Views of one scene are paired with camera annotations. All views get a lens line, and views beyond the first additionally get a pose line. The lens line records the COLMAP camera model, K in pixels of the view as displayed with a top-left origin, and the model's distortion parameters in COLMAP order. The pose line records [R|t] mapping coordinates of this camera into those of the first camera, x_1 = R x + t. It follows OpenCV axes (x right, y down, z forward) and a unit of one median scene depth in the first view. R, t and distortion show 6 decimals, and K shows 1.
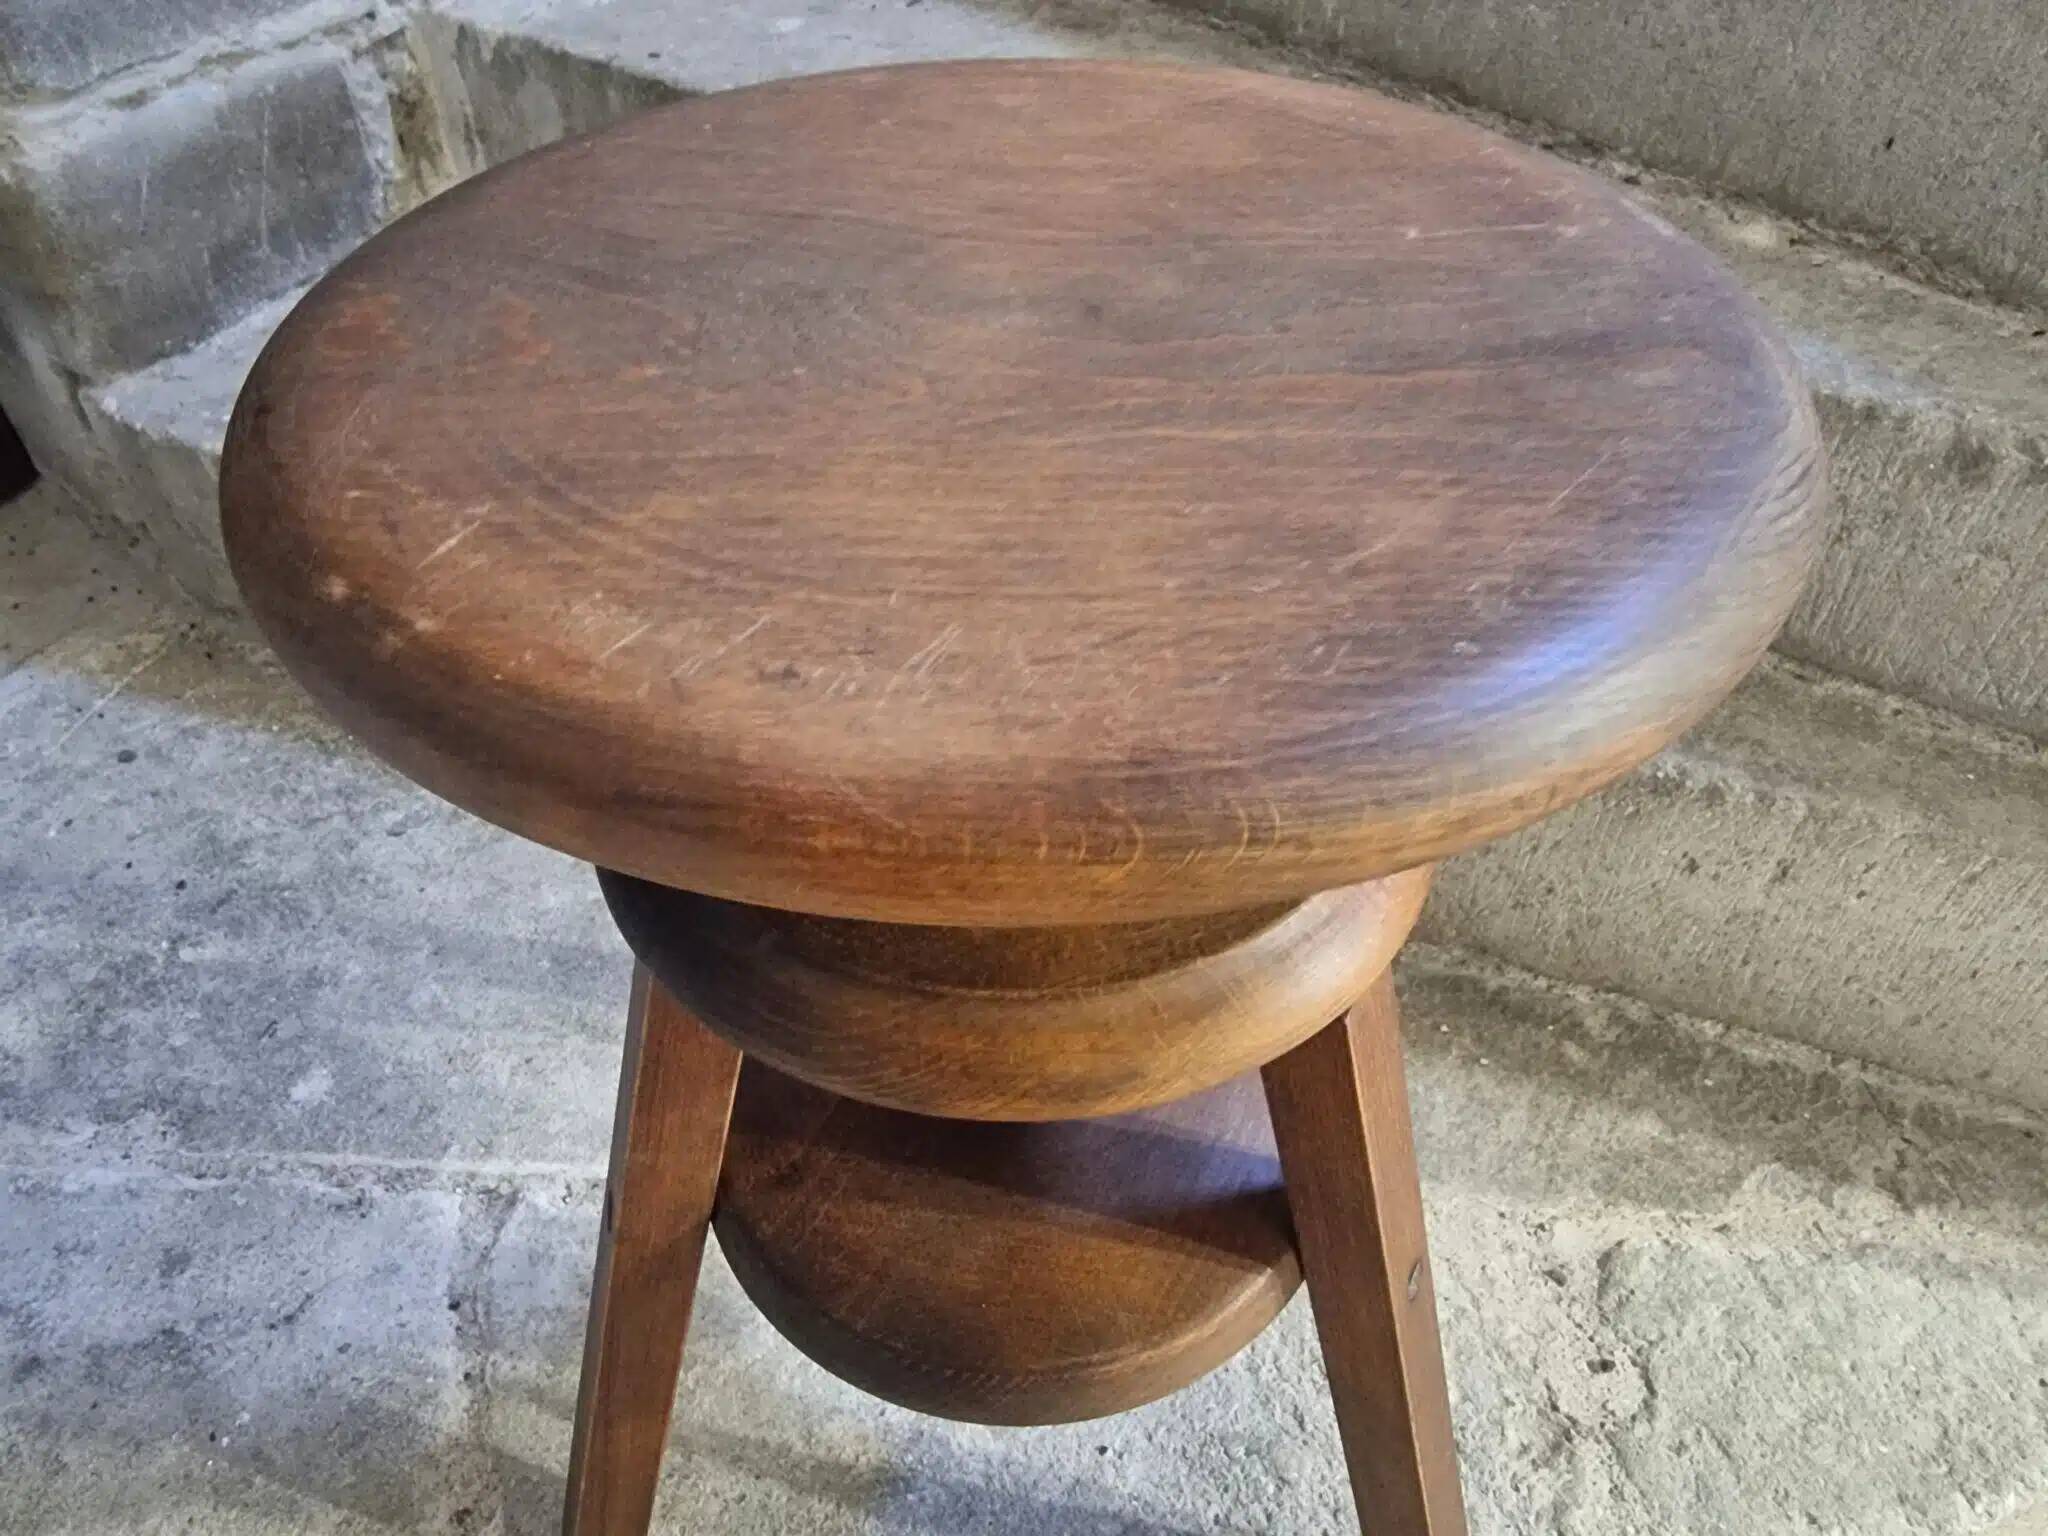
lens RADIAL K [[1447.2, 0, 1000.8], [0, 1447.2, 768.1], [0, 0, 1]] dist [0.050336, -0.053225]
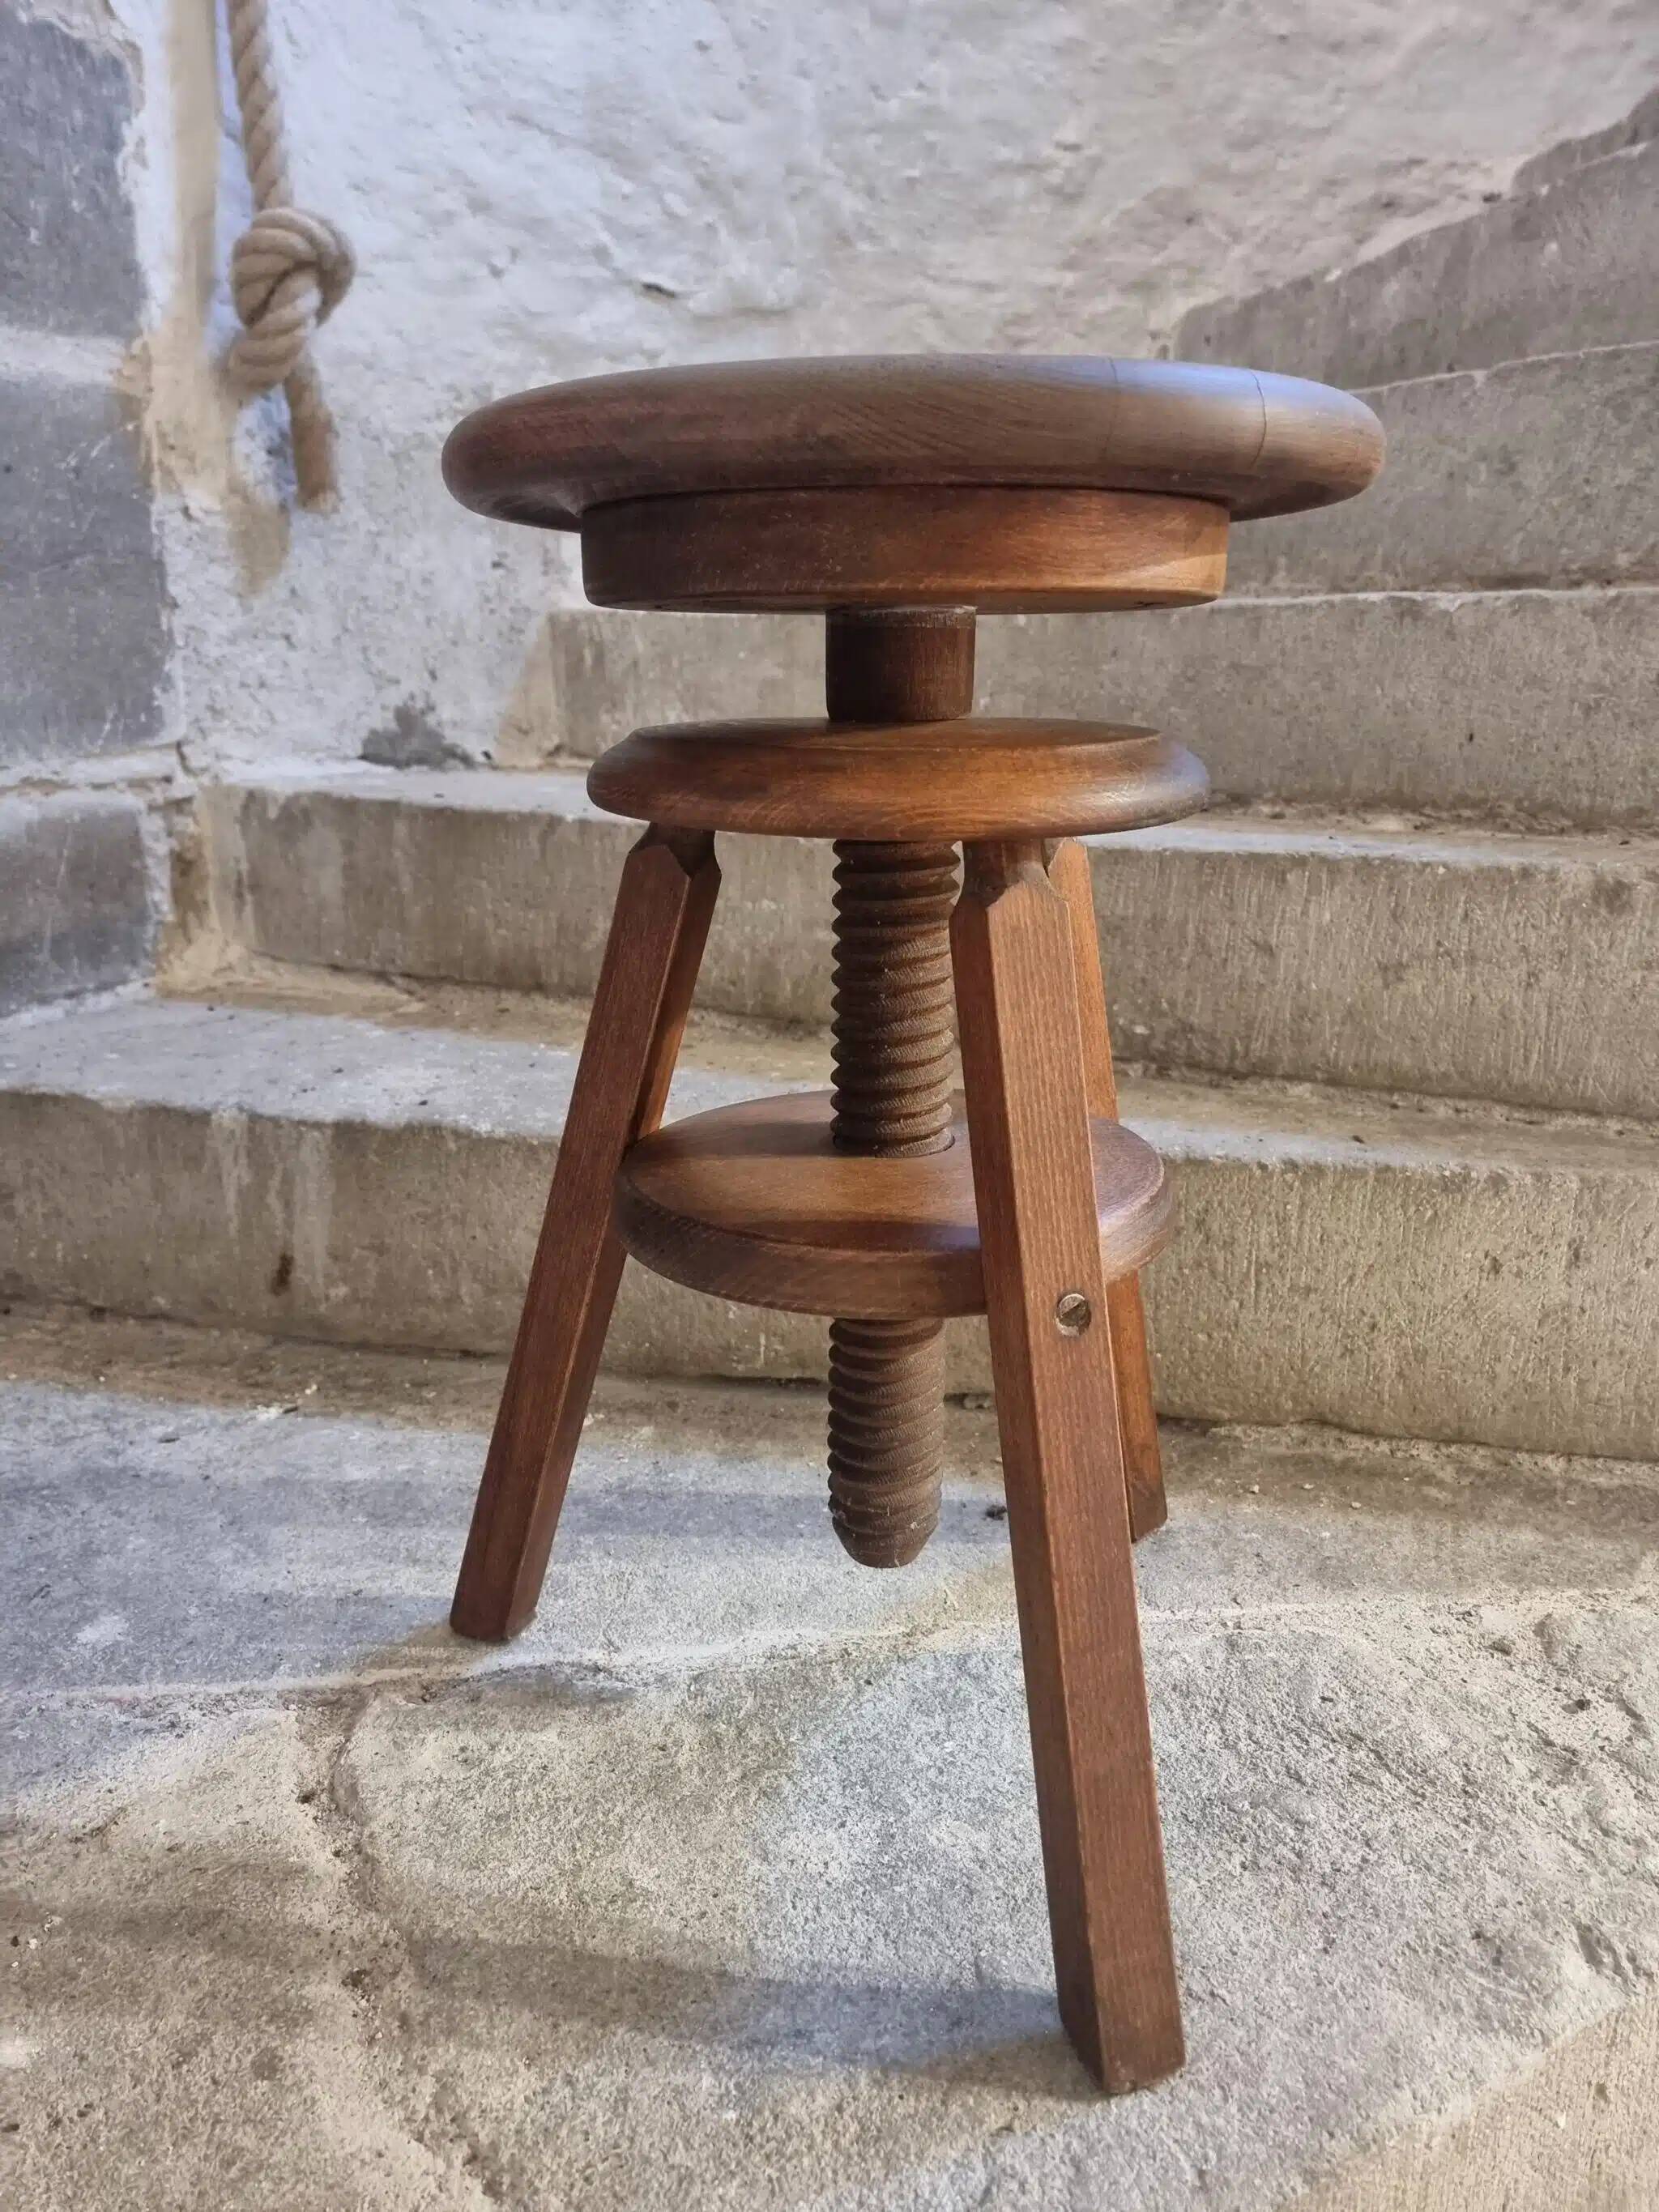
lens RADIAL K [[1563.2, 0, 816.6], [0, 1563.2, 1139.8], [0, 0, 1]] dist [0.050336, -0.053225]
pose [[0.985274, -0.036682, 0.167002, -0.220840], [0.108035, 0.890603, -0.441763, 0.456677], [-0.132528, 0.453300, 0.881451, -0.005811]]
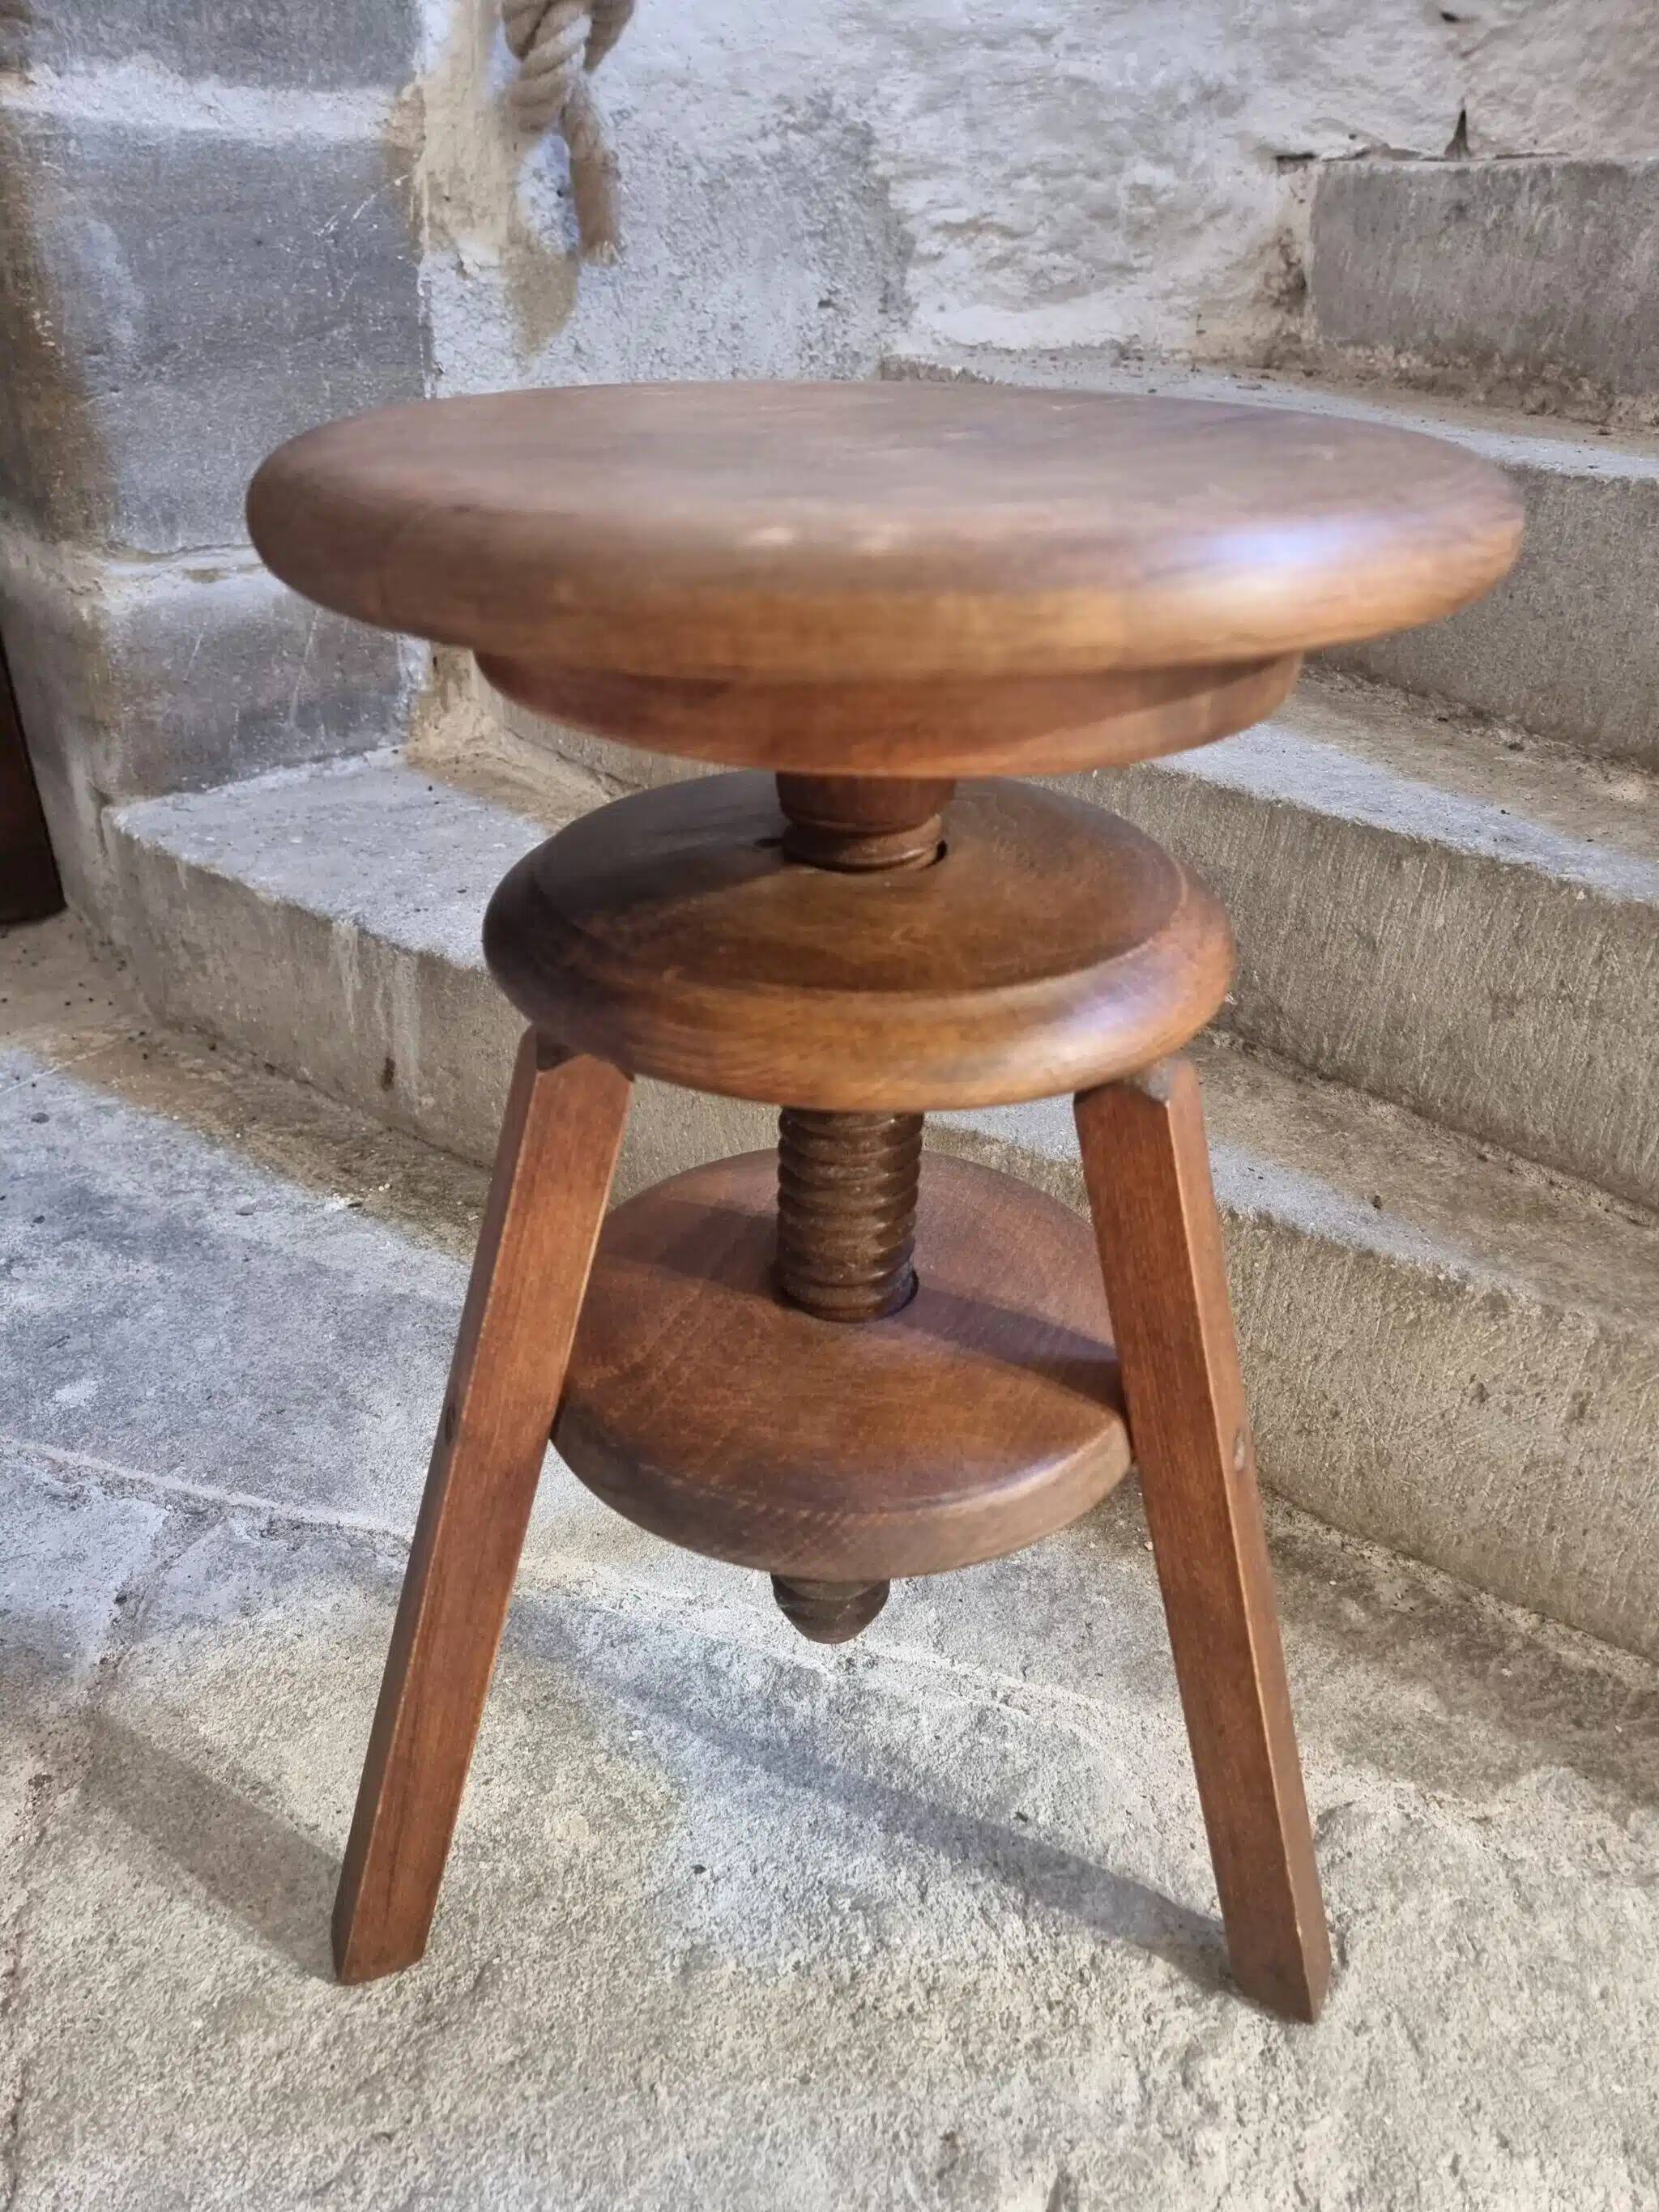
lens RADIAL K [[1561.1, 0, 813.9], [0, 1561.1, 1128.5], [0, 0, 1]] dist [0.061306, -0.058923]
pose [[0.972647, 0.146286, -0.180438, 0.226473], [-0.186793, 0.954317, -0.233210, 0.222111], [0.138080, 0.260536, 0.955539, -0.040996]]
